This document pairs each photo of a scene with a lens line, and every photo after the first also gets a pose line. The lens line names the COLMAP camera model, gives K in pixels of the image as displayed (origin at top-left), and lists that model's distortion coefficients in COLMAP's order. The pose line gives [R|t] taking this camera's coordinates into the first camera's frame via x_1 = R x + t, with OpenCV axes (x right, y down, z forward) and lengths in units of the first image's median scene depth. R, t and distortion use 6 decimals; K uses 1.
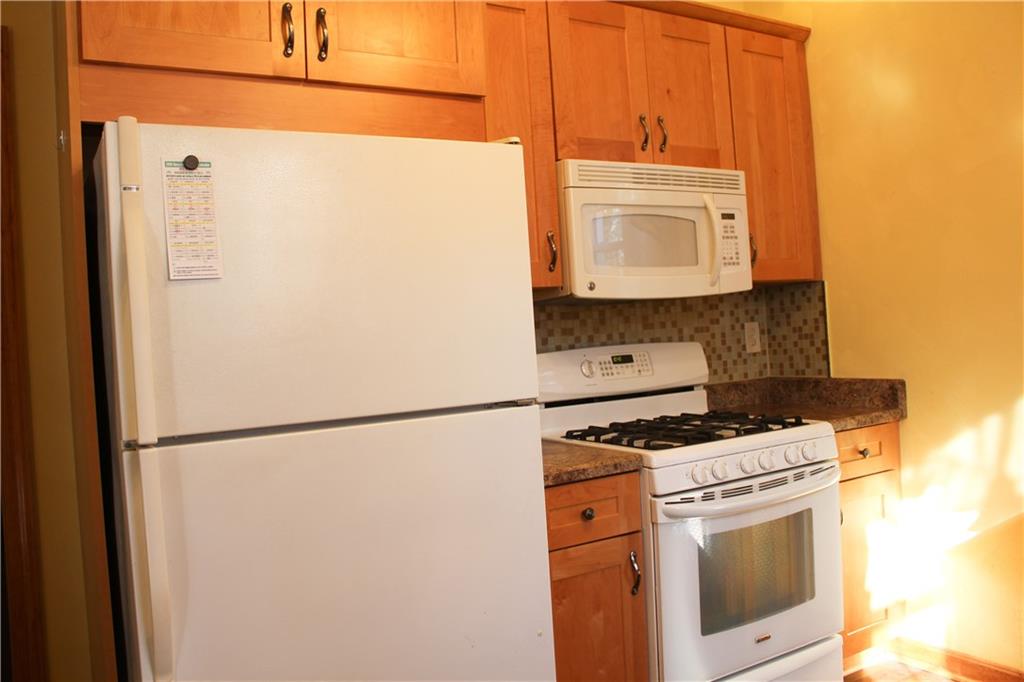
lens RADIAL K [[860.2, 0, 518.8], [0, 860.2, 334.2], [0, 0, 1]] dist [-0.166440, 0.145087]
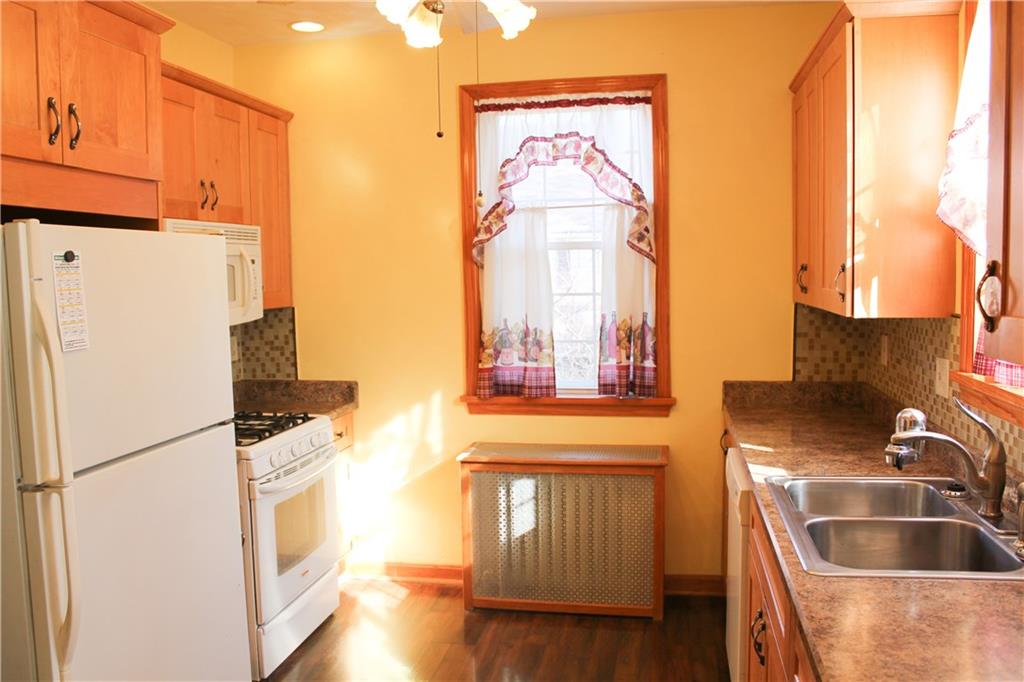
lens RADIAL K [[860.2, 0, 518.8], [0, 860.2, 334.2], [0, 0, 1]] dist [-0.166440, 0.145087]
pose [[0.659209, -0.004729, 0.751945, -0.438118], [-0.022916, 0.999389, 0.026375, -0.068282], [-0.751610, -0.034618, 0.658698, -0.158850]]
